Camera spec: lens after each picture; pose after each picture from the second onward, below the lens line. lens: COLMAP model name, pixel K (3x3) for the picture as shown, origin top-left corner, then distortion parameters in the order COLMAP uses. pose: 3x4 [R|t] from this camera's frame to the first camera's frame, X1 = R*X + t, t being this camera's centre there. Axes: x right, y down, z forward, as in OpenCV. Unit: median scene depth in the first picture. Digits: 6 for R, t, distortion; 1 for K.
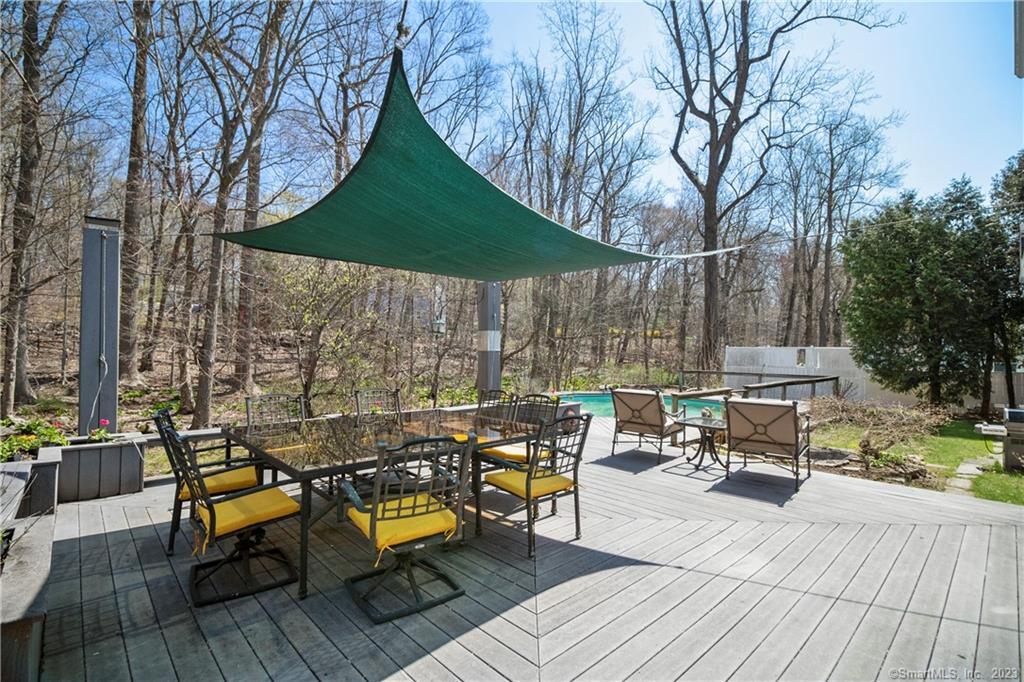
lens RADIAL K [[480.4, 0, 512.7], [0, 480.4, 342.9], [0, 0, 1]] dist [-0.009468, -0.002288]
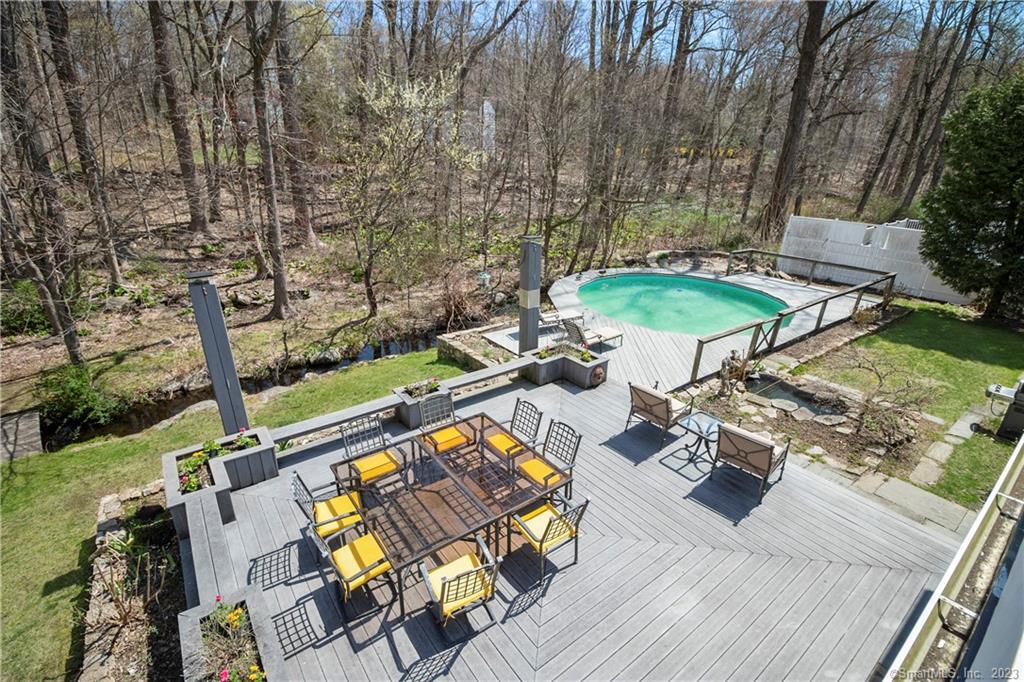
lens RADIAL K [[480.4, 0, 512.5], [0, 480.4, 347.5], [0, 0, 1]] dist [-0.009468, -0.002288]
pose [[0.994054, 0.044108, -0.099560, 0.014316], [-0.002426, 0.923034, 0.384711, -0.185517], [0.108866, -0.382182, 0.917652, -0.030080]]
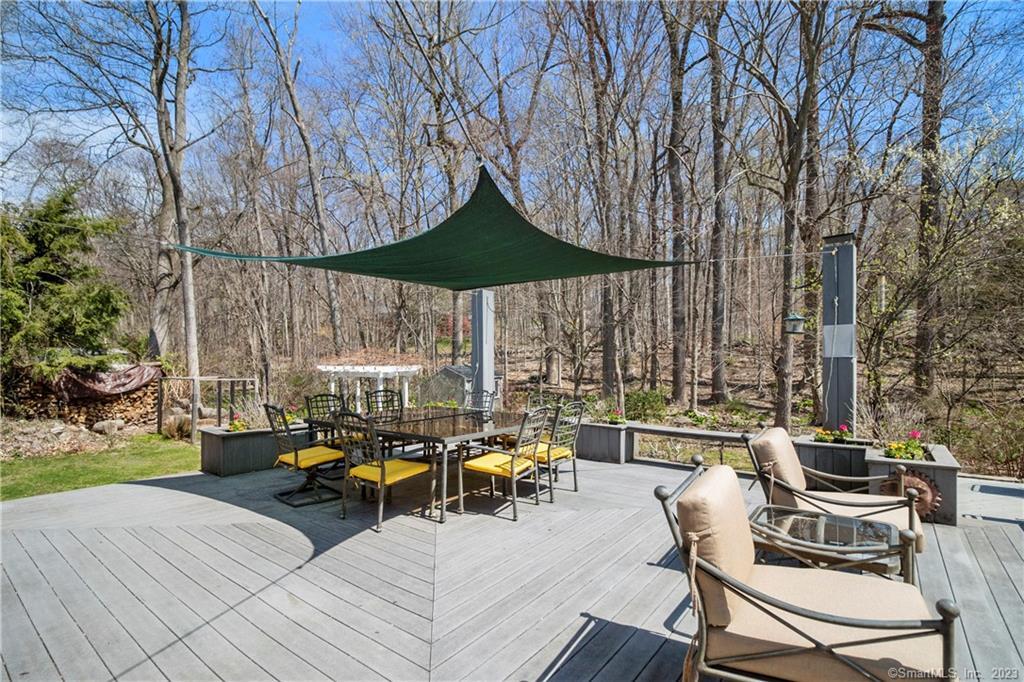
lens RADIAL K [[480.4, 0, 513.3], [0, 480.4, 349.2], [0, 0, 1]] dist [-0.009468, -0.002288]
pose [[0.161780, -0.030777, -0.986347, 0.304145], [0.015941, 0.999465, -0.028572, 0.006199], [0.986698, -0.011101, 0.162184, 0.268344]]
